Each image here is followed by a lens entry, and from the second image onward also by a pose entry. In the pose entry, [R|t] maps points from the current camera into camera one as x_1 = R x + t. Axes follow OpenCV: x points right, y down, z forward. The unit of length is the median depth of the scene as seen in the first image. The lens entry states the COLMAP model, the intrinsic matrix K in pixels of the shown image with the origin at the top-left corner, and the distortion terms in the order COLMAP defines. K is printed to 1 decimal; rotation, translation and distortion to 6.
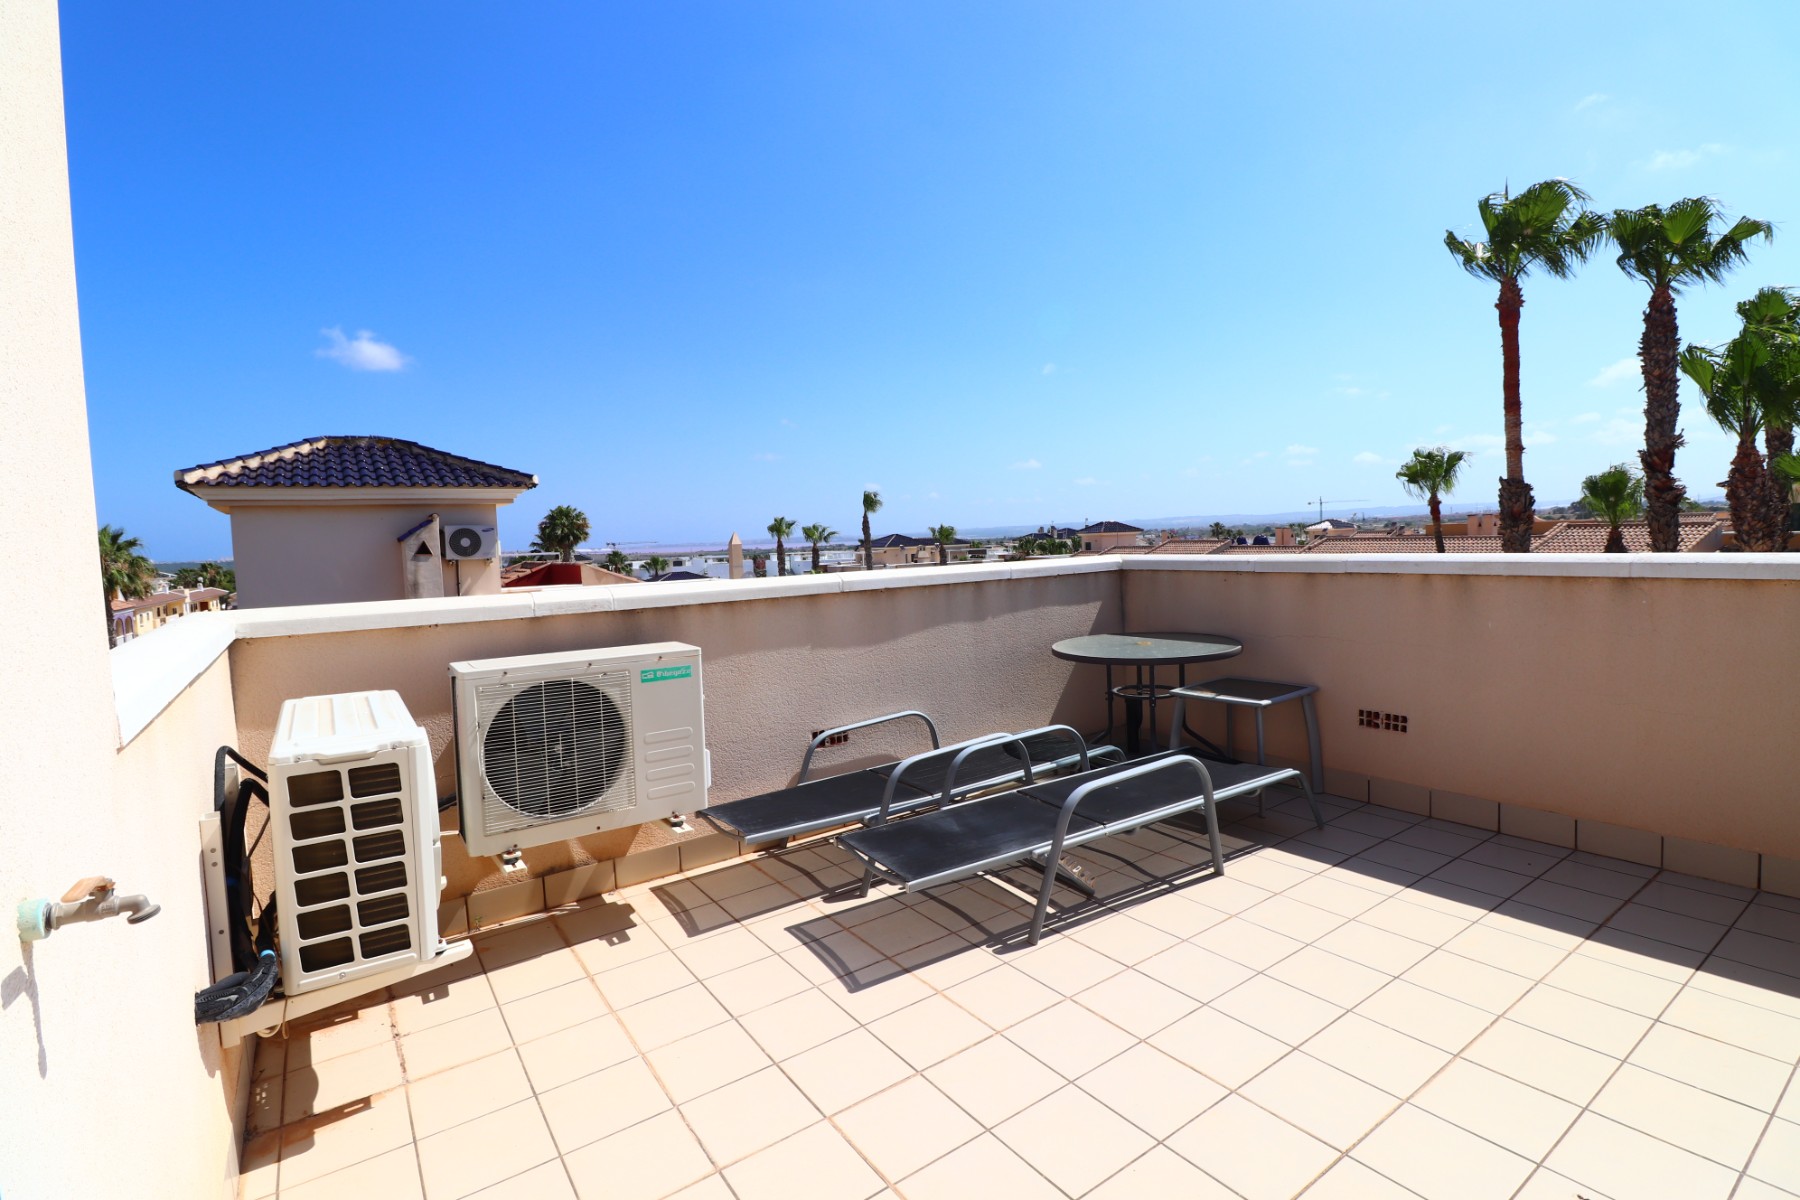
lens RADIAL K [[838.5, 0, 887.4], [0, 838.5, 605.7], [0, 0, 1]] dist [-0.006979, -0.008967]
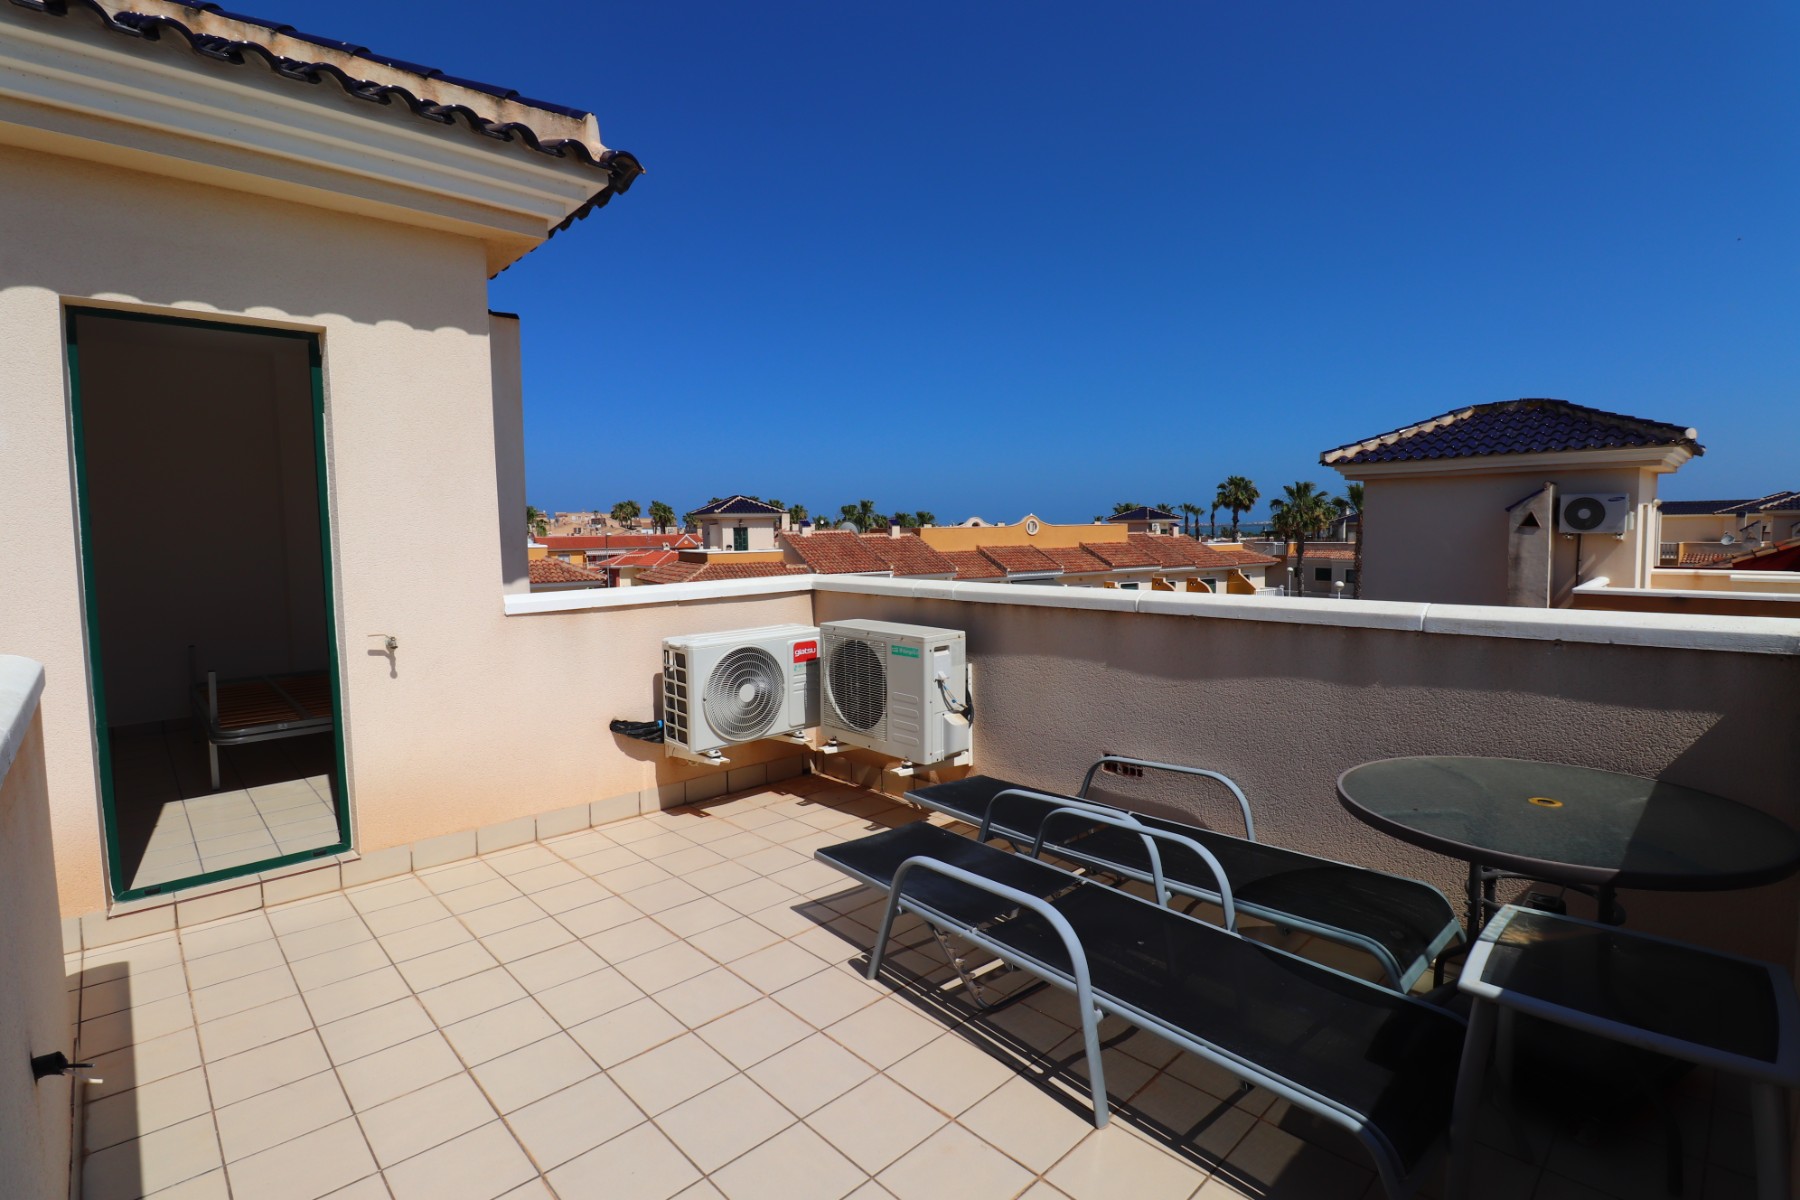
lens RADIAL K [[838.5, 0, 914.6], [0, 838.5, 587.5], [0, 0, 1]] dist [-0.006979, -0.008967]
pose [[0.162709, 0.103779, -0.981201, 0.264335], [-0.069328, 0.993198, 0.093552, -0.036964], [0.984235, 0.052803, 0.168797, 0.203844]]
